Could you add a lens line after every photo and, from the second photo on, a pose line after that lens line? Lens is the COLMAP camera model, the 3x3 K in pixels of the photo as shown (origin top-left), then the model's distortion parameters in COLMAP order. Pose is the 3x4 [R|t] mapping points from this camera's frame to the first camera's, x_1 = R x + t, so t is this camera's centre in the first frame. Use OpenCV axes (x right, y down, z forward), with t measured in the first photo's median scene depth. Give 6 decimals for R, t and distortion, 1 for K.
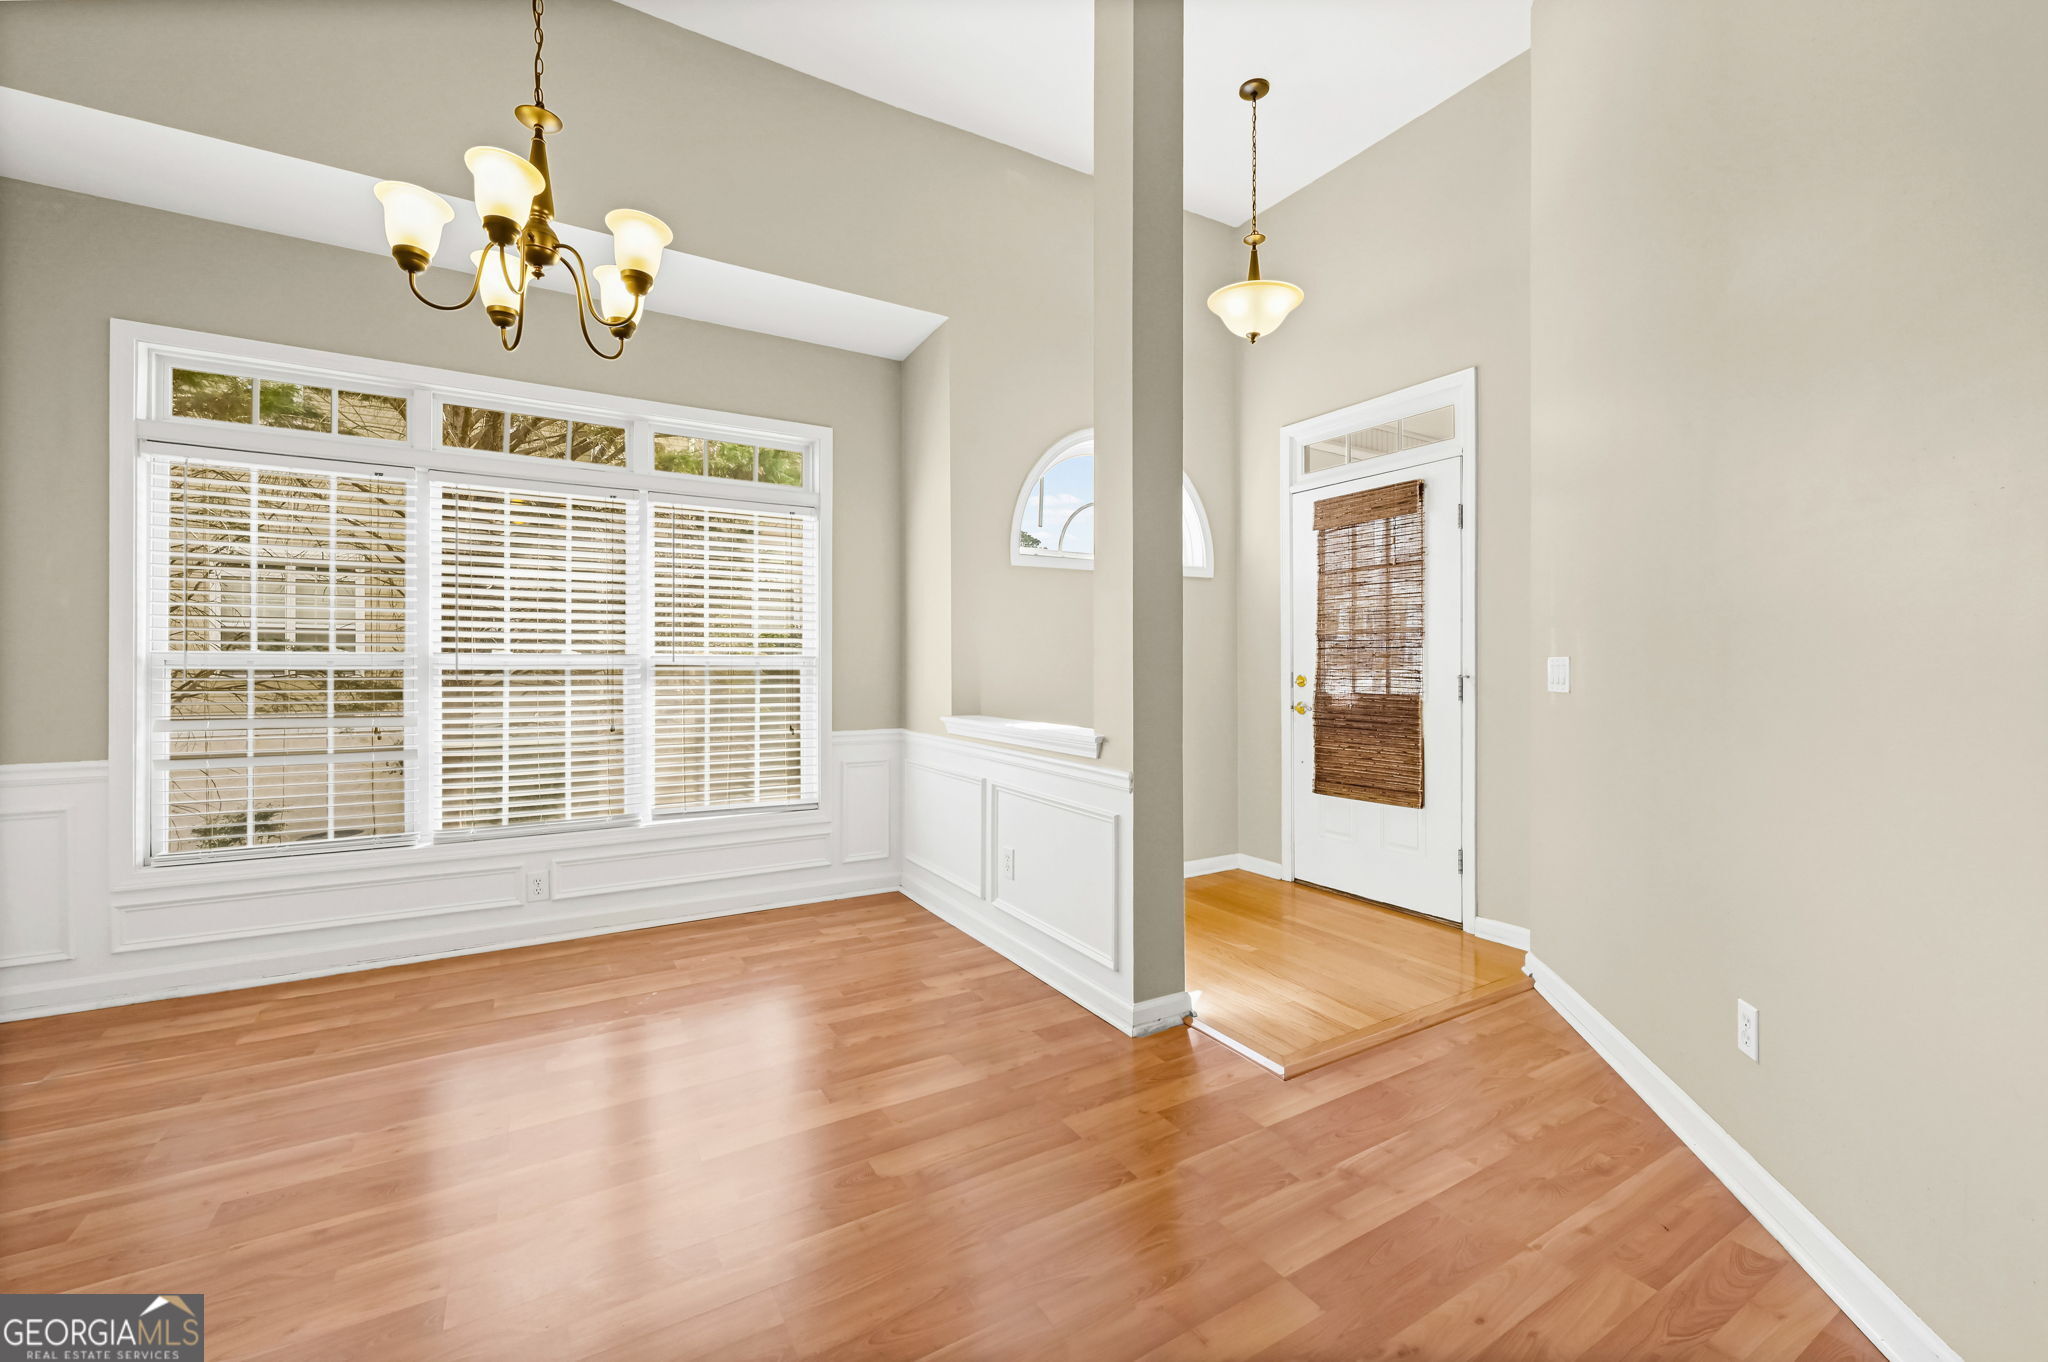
lens RADIAL K [[832.0, 0, 1027.1], [0, 832.0, 673.6], [0, 0, 1]] dist [-0.000646, -0.000155]
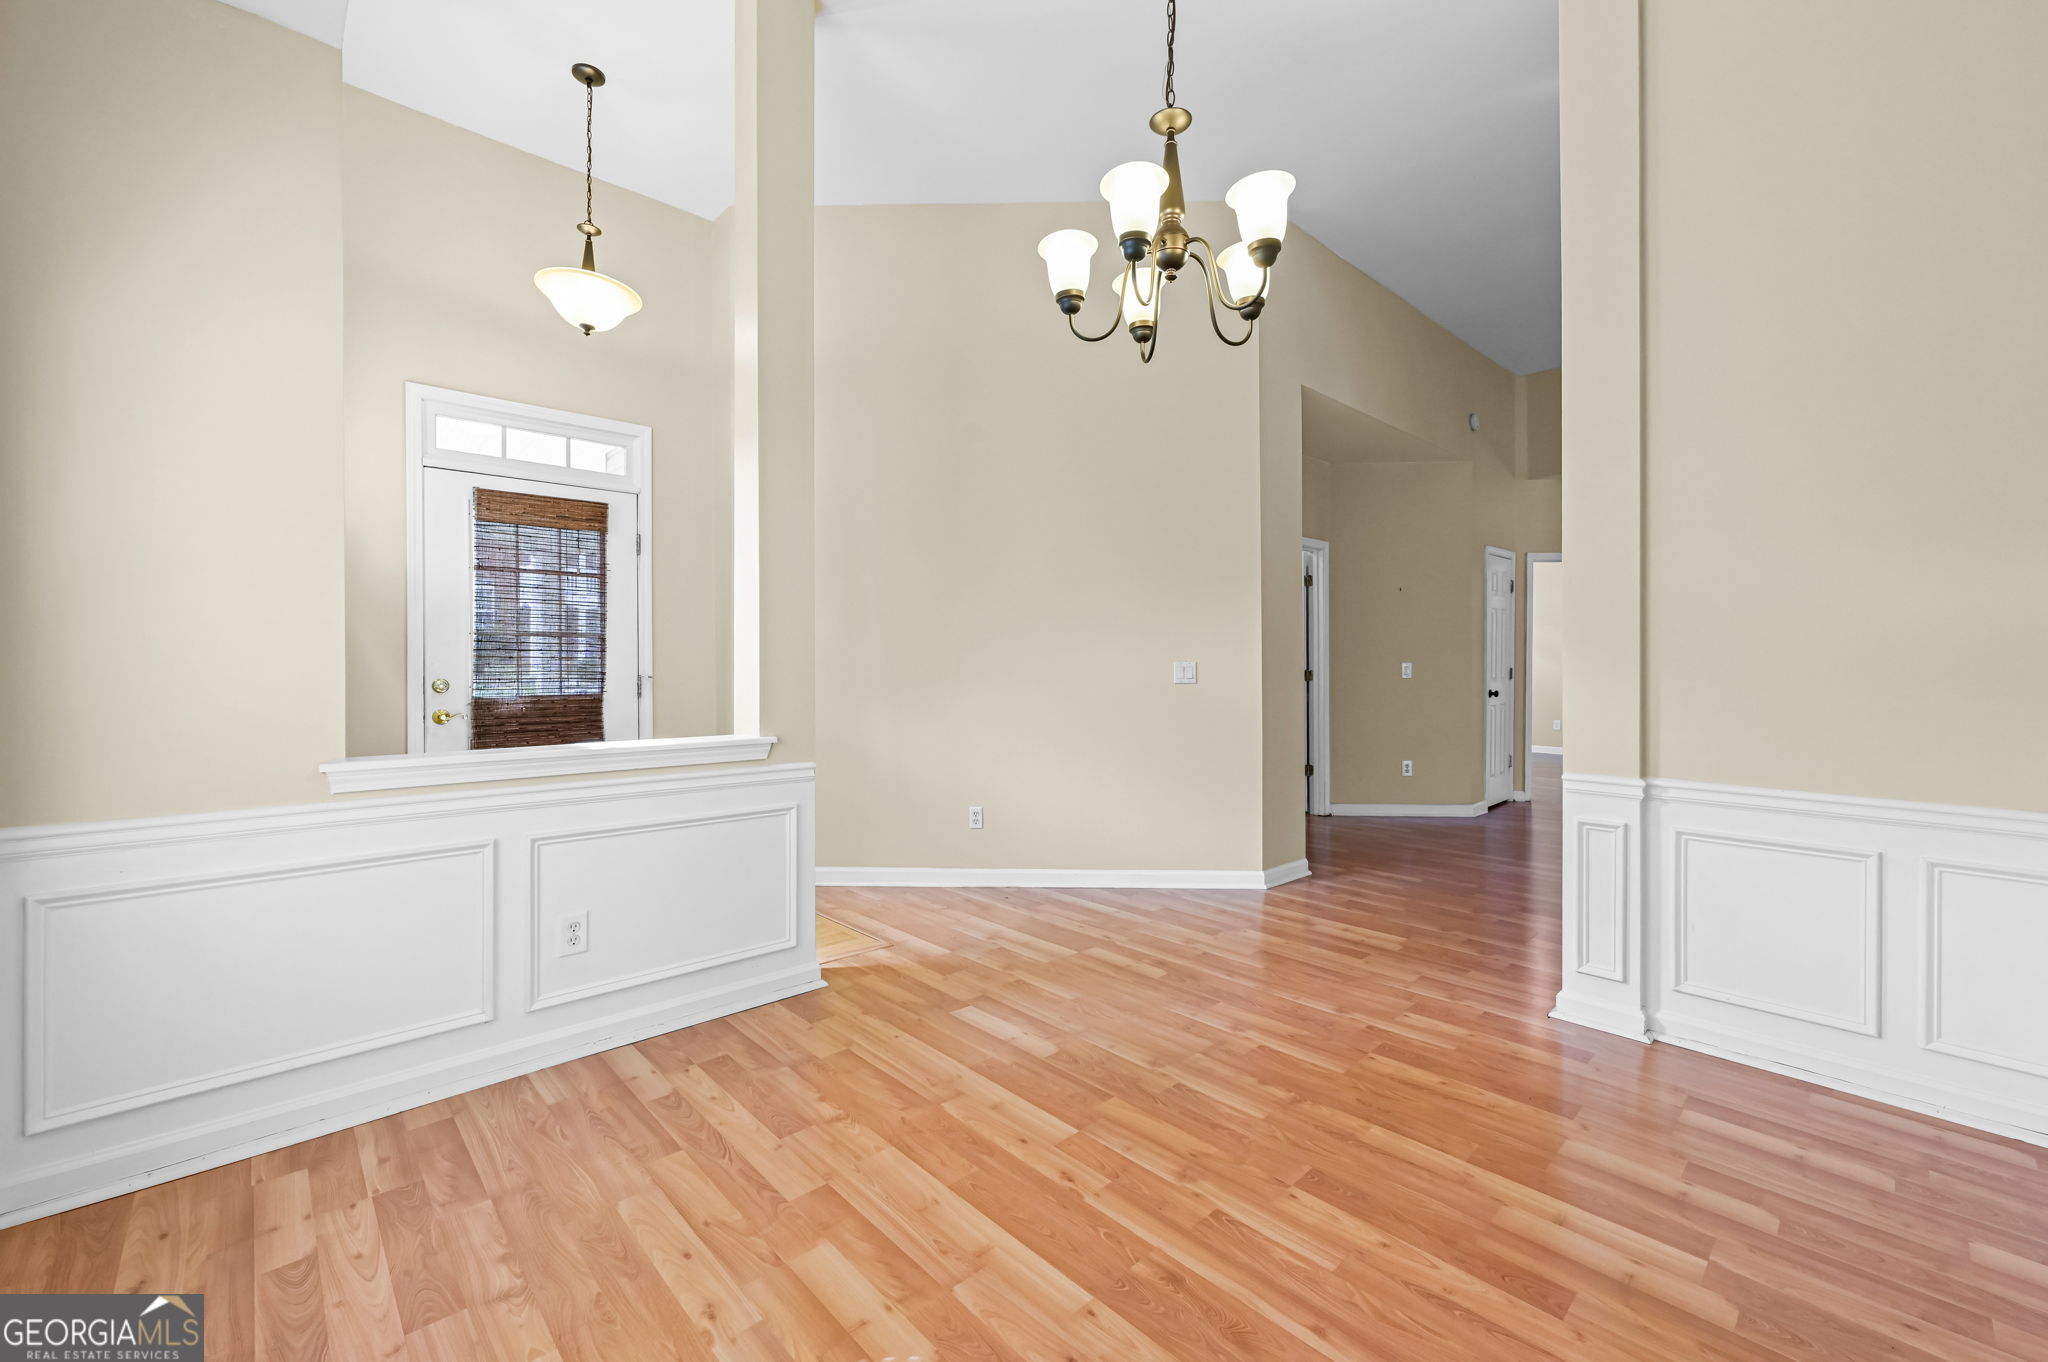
lens RADIAL K [[832.0, 0, 1027.1], [0, 832.0, 673.6], [0, 0, 1]] dist [-0.000646, -0.000155]
pose [[-0.225447, -0.009489, 0.974209, -0.799664], [0.011169, 0.999862, 0.012323, -0.009983], [-0.974191, 0.013659, -0.225310, 0.733120]]
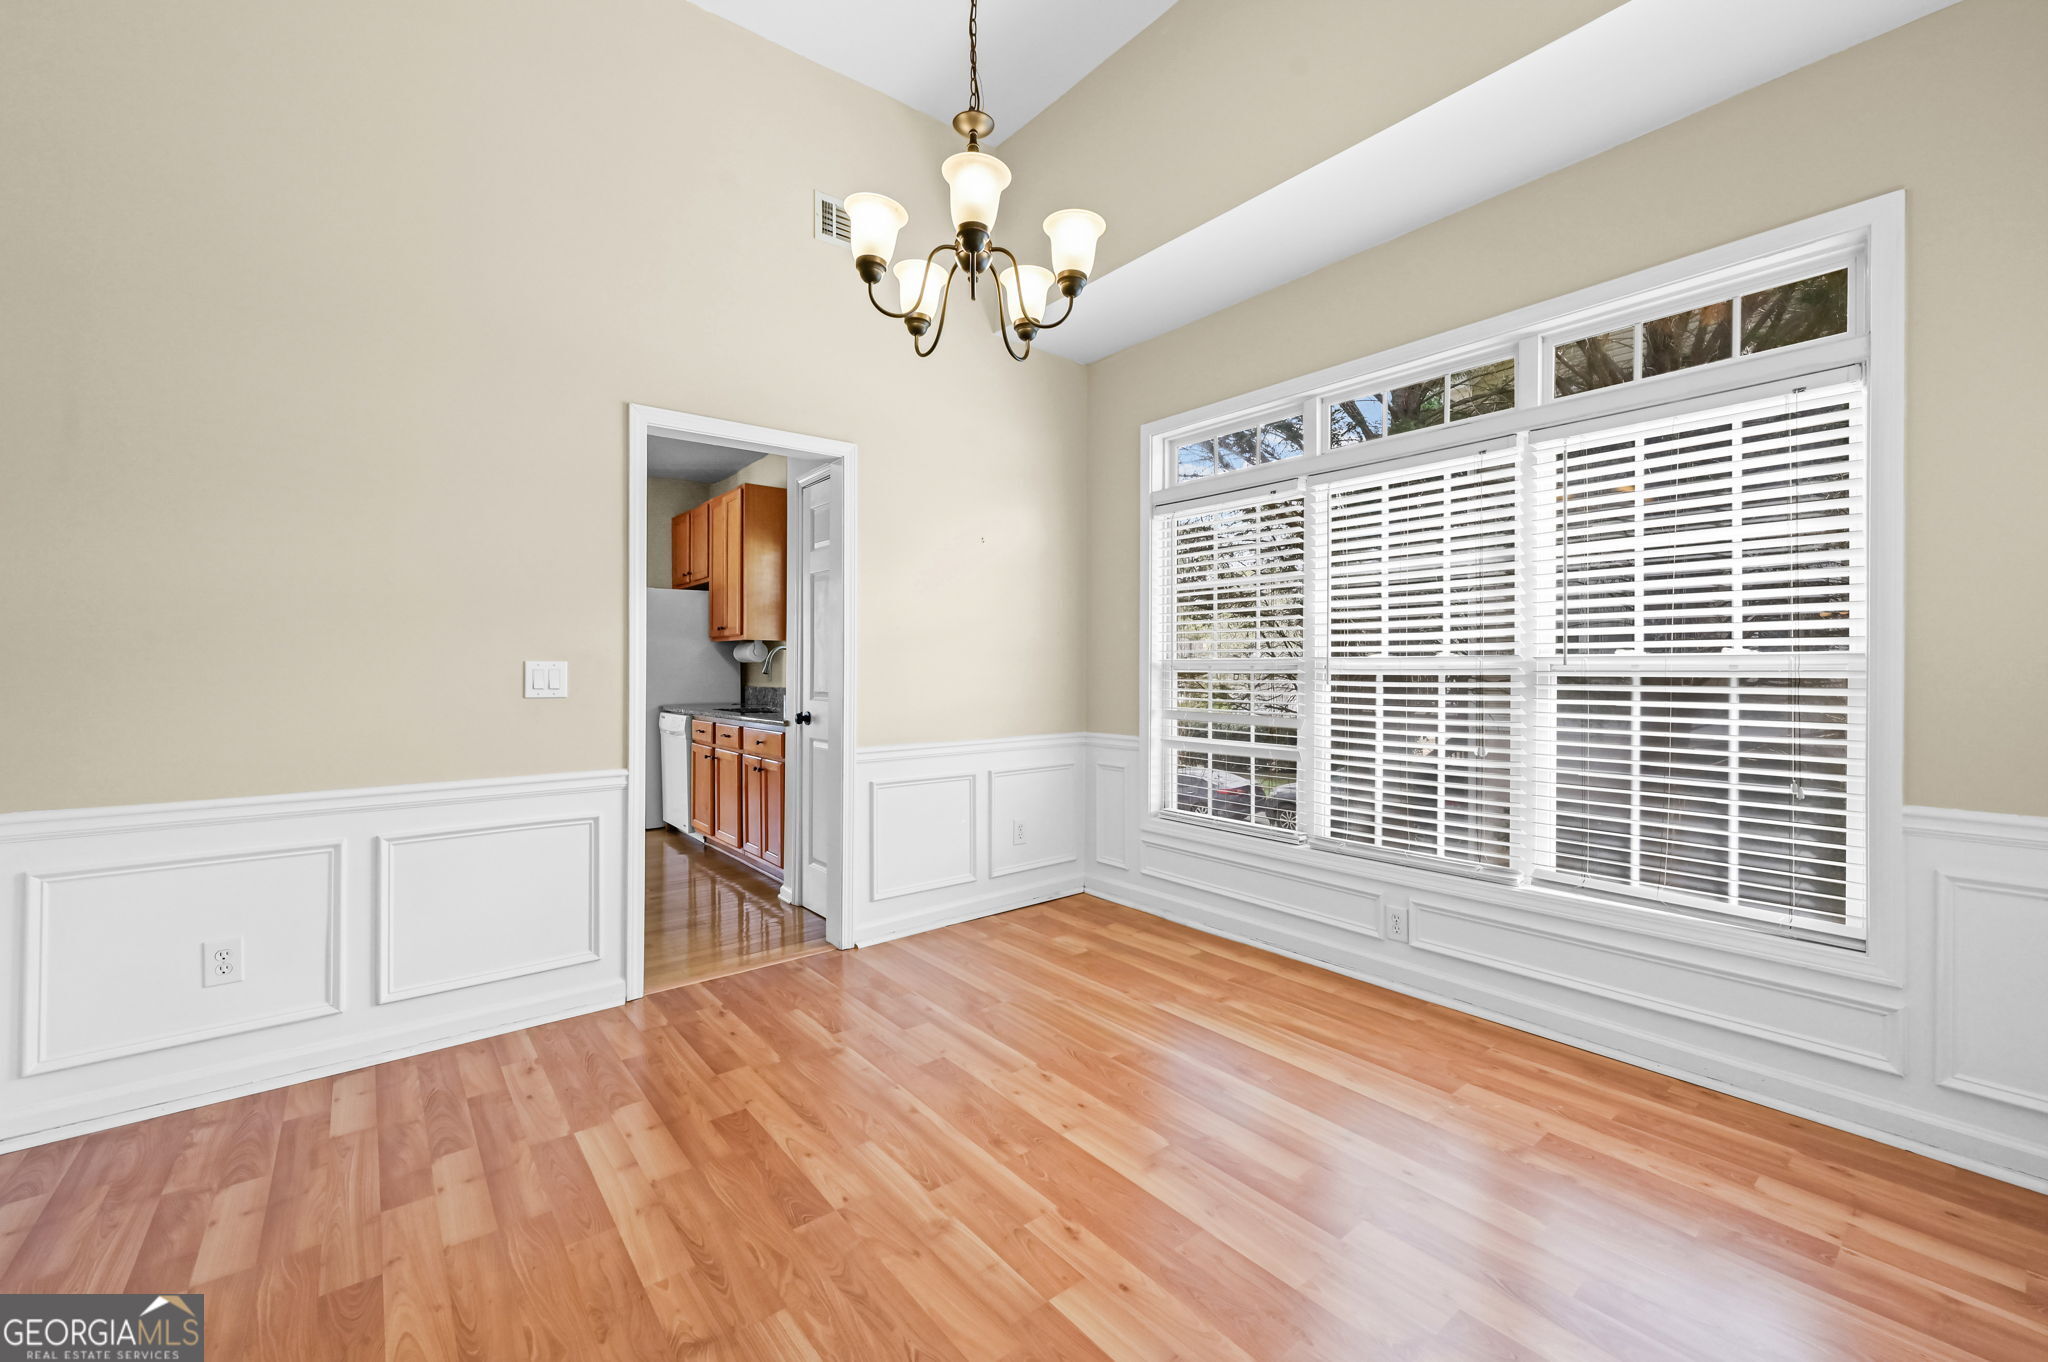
lens RADIAL K [[815.5, 0, 1005.1], [0, 815.5, 669.3], [0, 0, 1]] dist [0.000241, -0.000141]
pose [[0.127299, -0.002493, -0.991861, 0.206102], [-0.011740, 0.999923, -0.004020, -0.002313], [0.991795, 0.012156, 0.127260, 0.482138]]
